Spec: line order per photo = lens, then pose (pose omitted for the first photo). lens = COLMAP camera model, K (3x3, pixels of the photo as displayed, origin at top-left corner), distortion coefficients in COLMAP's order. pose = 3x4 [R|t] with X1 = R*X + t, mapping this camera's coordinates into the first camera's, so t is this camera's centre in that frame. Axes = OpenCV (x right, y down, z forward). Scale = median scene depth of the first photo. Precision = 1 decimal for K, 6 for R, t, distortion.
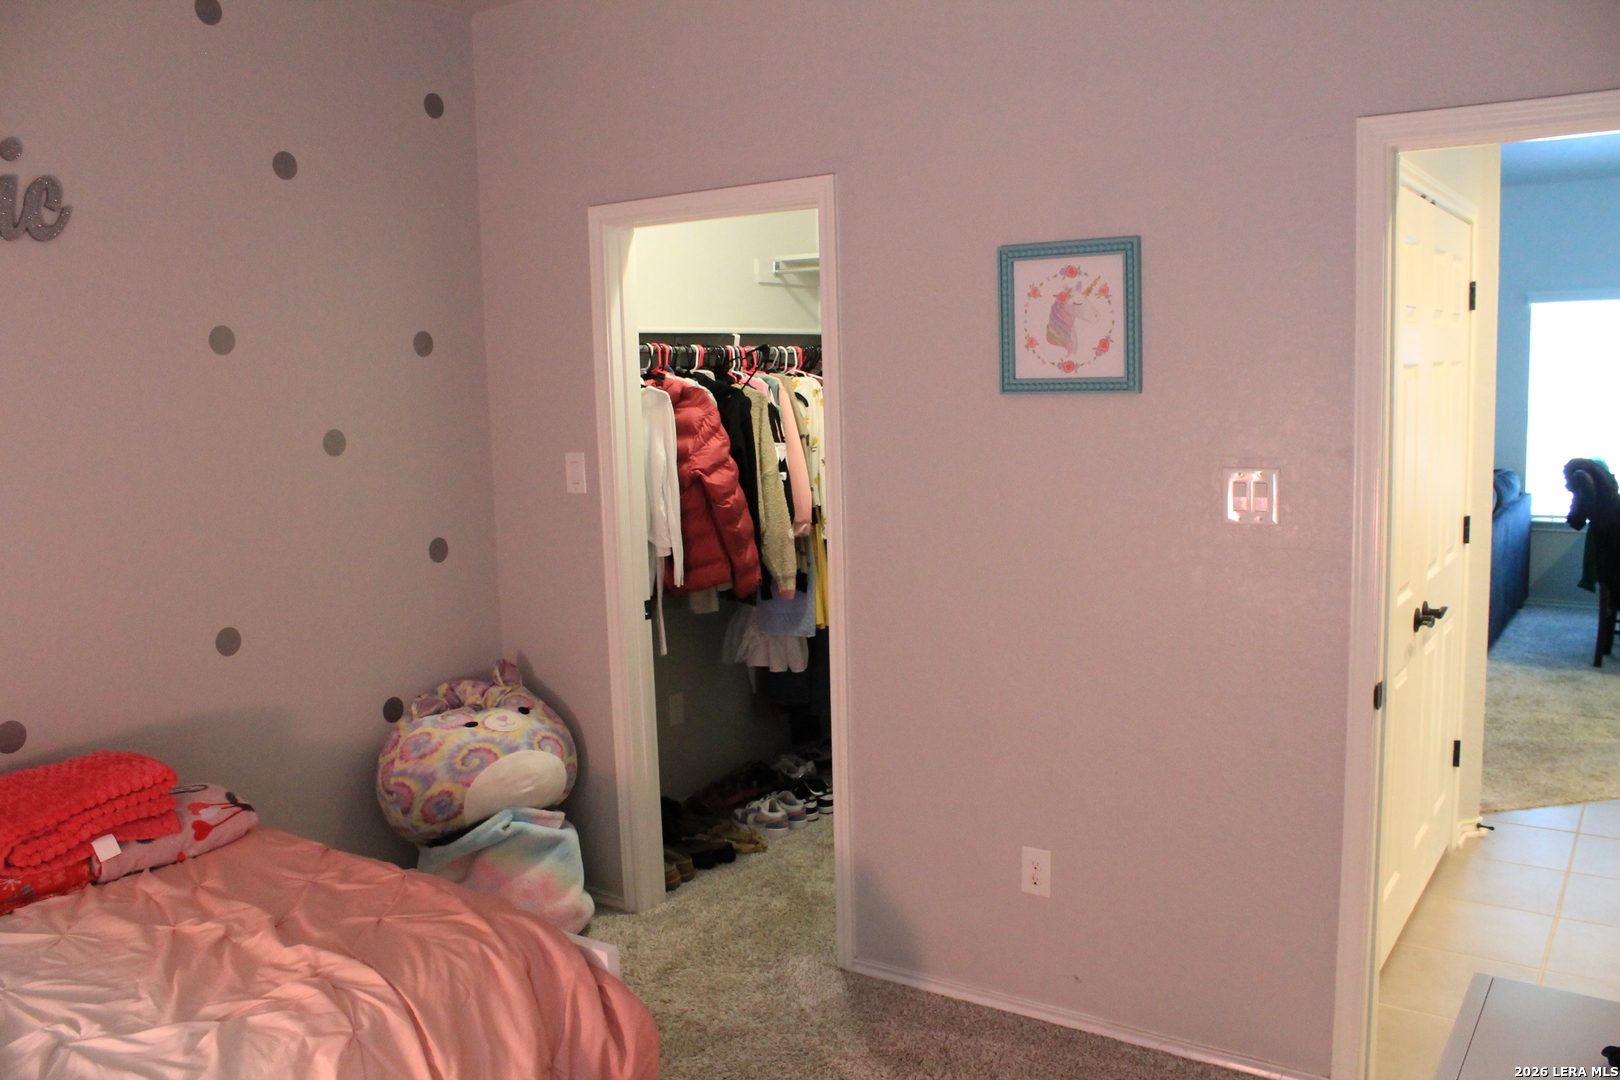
lens RADIAL K [[1358.6, 0, 808.4], [0, 1358.6, 537.7], [0, 0, 1]] dist [-0.169610, 0.149049]
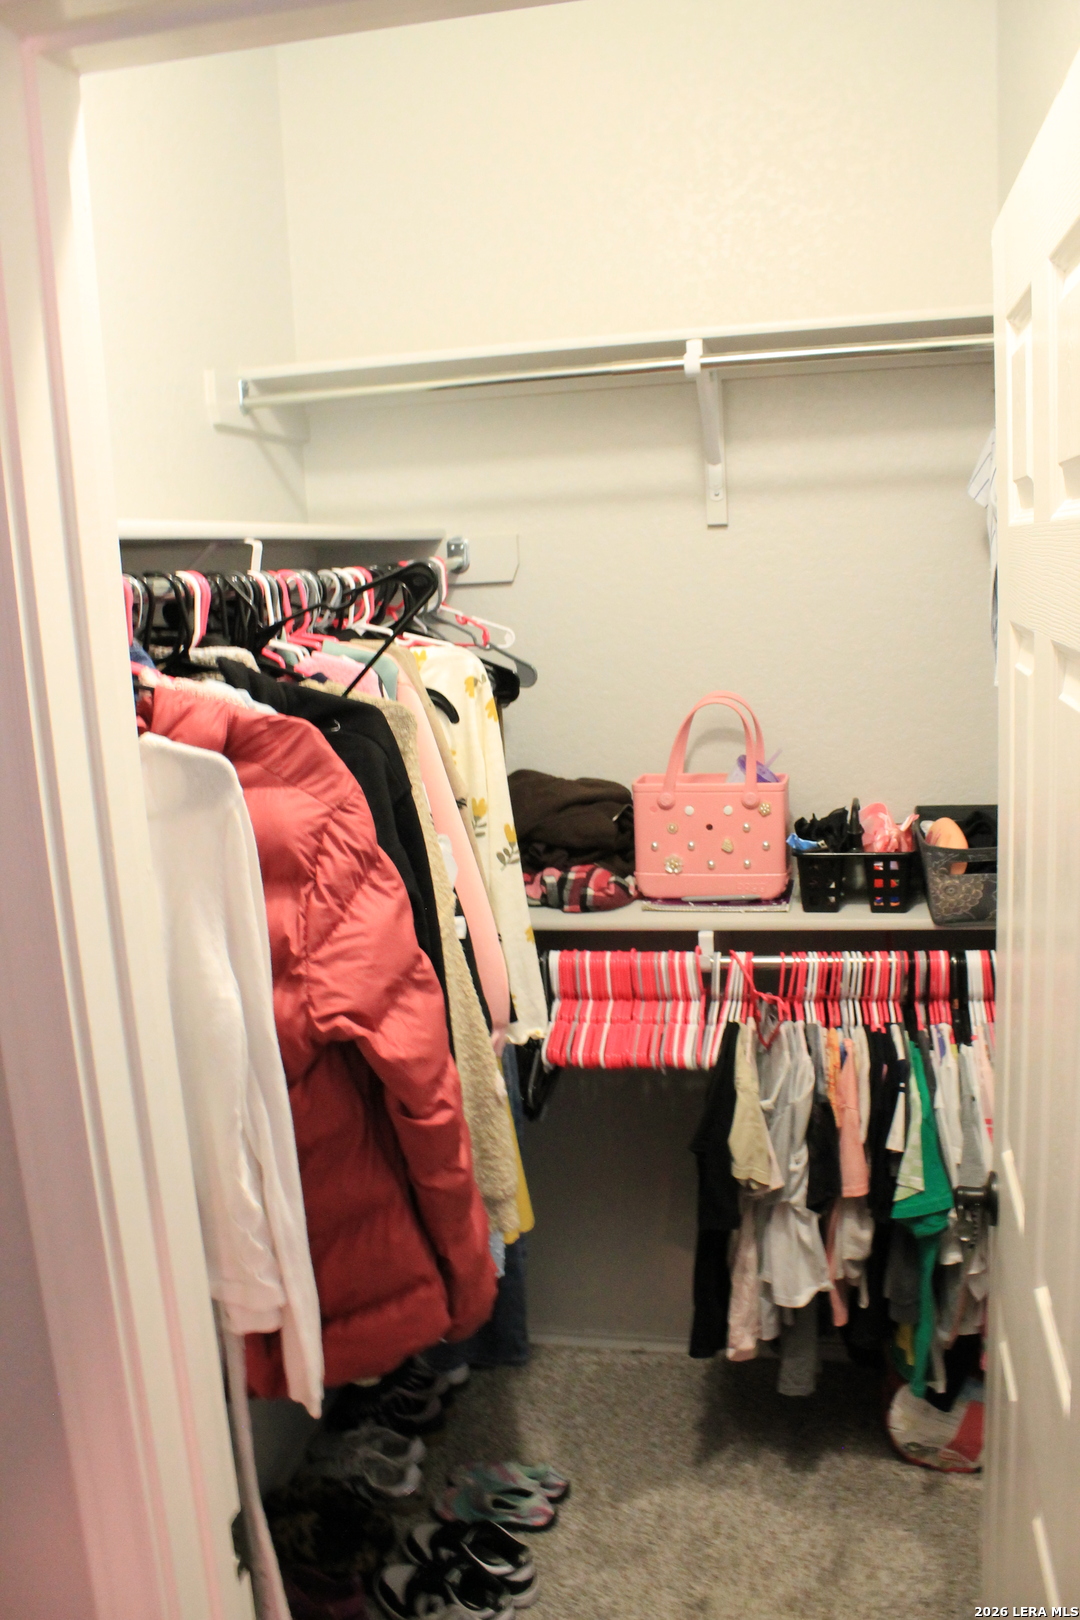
lens RADIAL K [[1358.6, 0, 544.2], [0, 1358.6, 819.4], [0, 0, 1]] dist [-0.169610, 0.149049]
pose [[0.924395, -0.091190, 0.370376, -0.141347], [0.071498, 0.995216, 0.066584, -0.105639], [-0.374676, -0.035068, 0.926492, 0.712912]]
